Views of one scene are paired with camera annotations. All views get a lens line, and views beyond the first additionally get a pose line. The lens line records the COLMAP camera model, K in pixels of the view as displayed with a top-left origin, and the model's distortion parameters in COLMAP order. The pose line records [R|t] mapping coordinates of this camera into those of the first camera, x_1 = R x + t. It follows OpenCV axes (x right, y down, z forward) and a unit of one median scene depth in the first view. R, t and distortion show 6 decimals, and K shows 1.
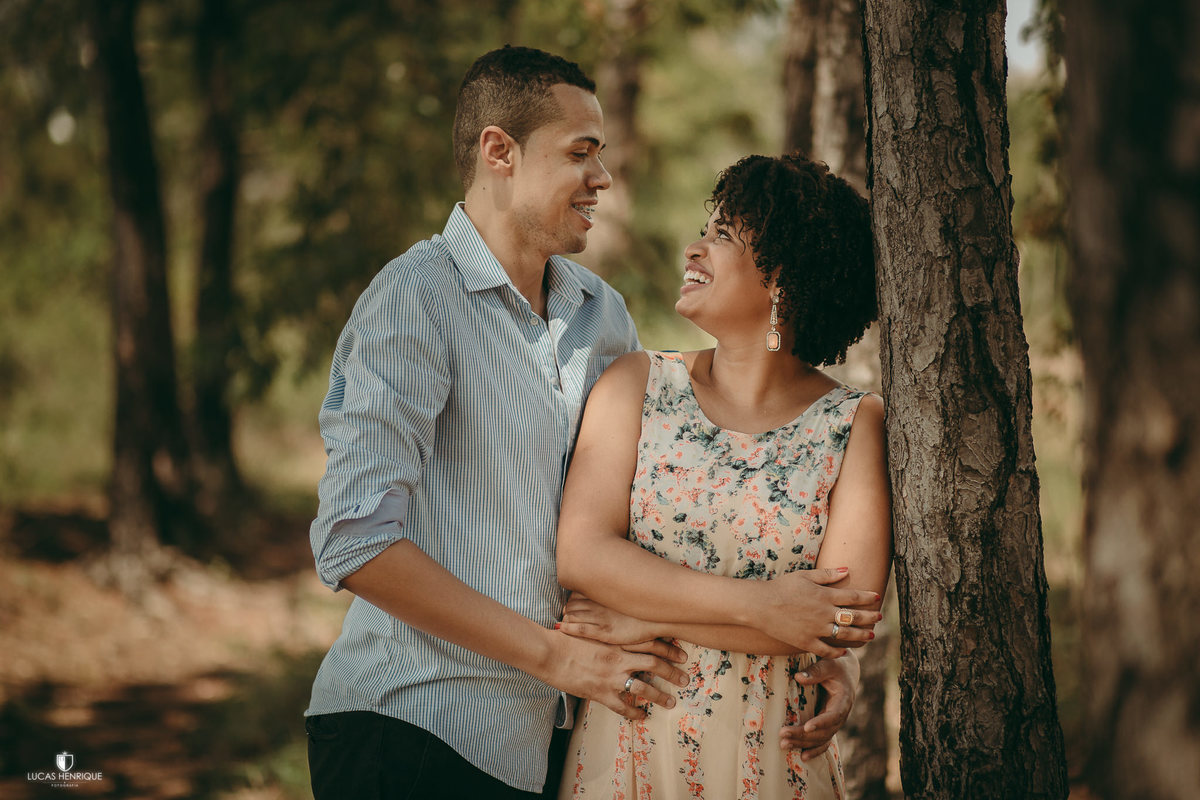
lens RADIAL K [[3090.6, 0, 600.0], [0, 3090.6, 400.0], [0, 0, 1]] dist [0.083237, -0.087154]
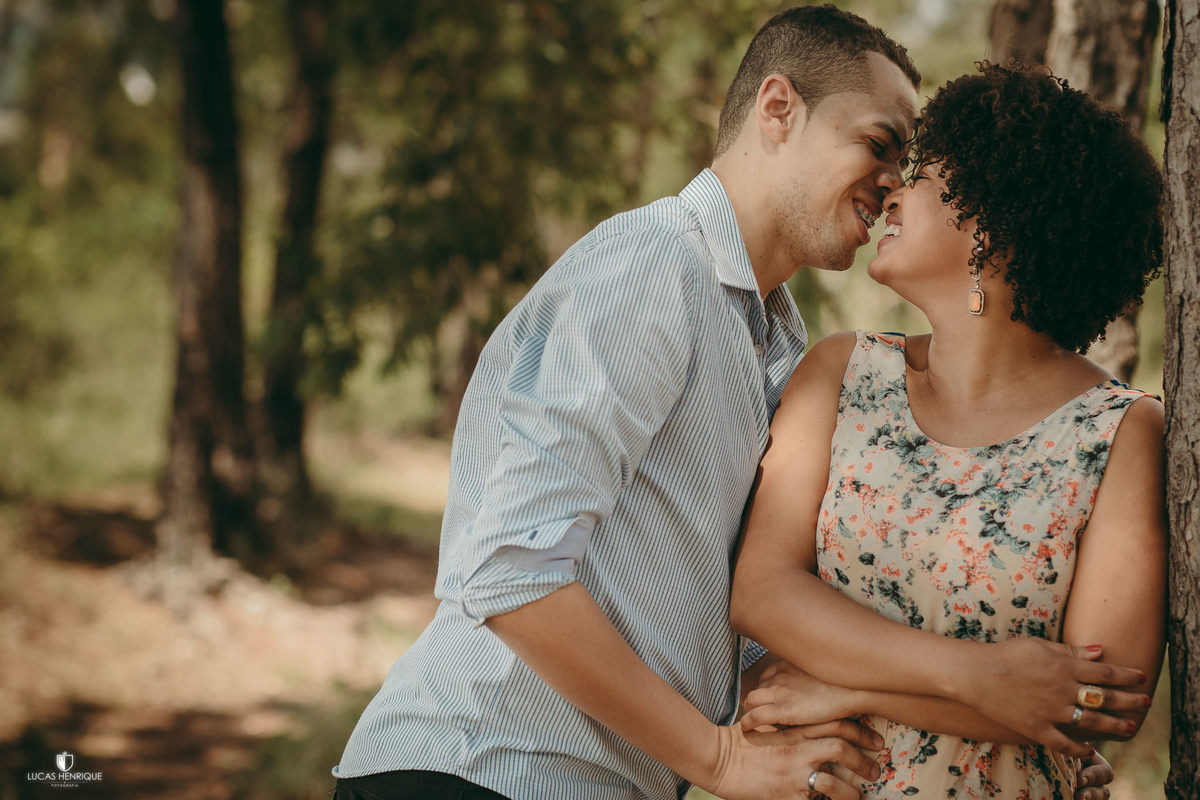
lens RADIAL K [[3090.6, 0, 600.0], [0, 3090.6, 400.0], [0, 0, 1]] dist [0.083237, -0.087154]
pose [[0.997960, 0.057286, -0.028195, -0.020220], [-0.057631, 0.998271, -0.011564, 0.012952], [0.027483, 0.013165, 0.999536, 0.227858]]
